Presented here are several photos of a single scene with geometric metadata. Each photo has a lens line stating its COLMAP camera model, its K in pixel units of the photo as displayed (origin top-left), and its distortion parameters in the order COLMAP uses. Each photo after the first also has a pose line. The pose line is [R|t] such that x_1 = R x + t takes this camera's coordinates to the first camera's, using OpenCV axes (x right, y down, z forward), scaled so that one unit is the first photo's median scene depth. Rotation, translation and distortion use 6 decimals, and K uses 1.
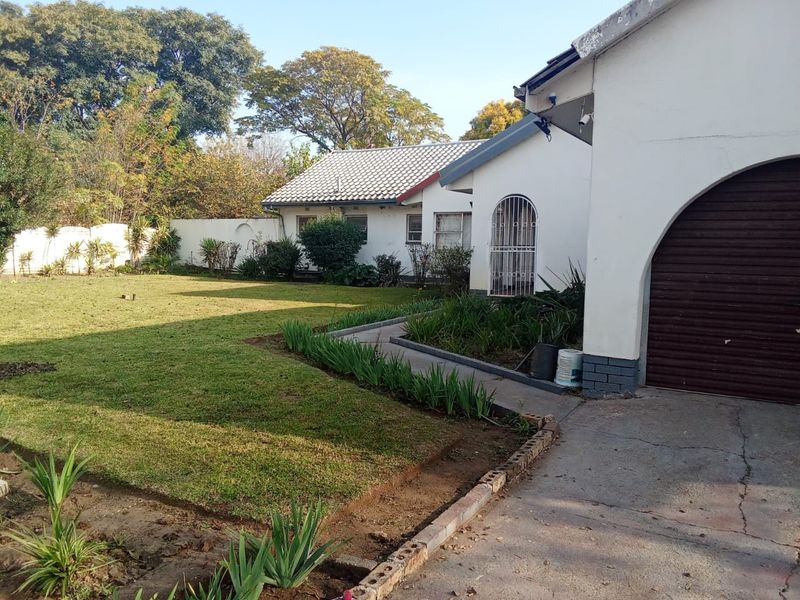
lens RADIAL K [[662.5, 0, 406.7], [0, 662.5, 298.3], [0, 0, 1]] dist [0.056482, -0.111145]
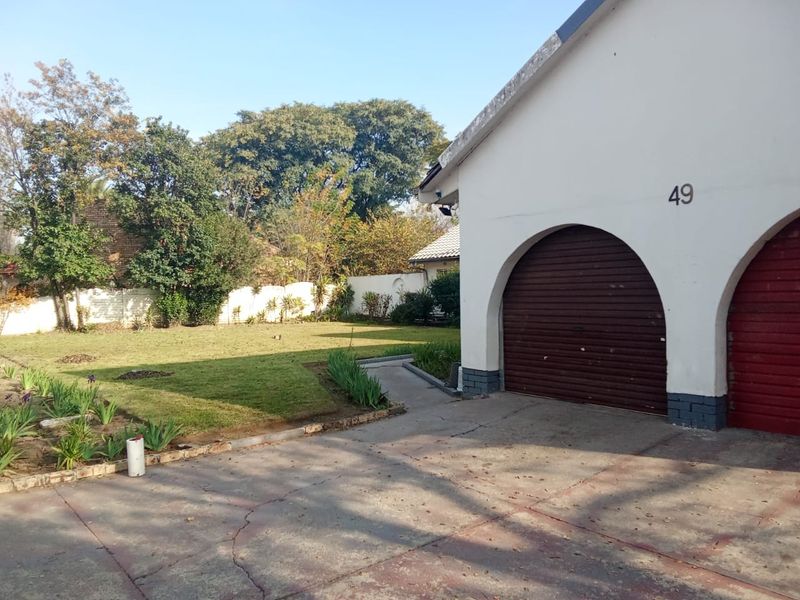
lens RADIAL K [[662.5, 0, 398.8], [0, 662.5, 304.7], [0, 0, 1]] dist [0.056482, -0.111145]
pose [[0.935042, -0.023511, -0.353756, 0.167978], [0.000902, 0.997953, -0.063941, 0.010452], [0.354535, 0.059468, 0.933150, -0.101138]]
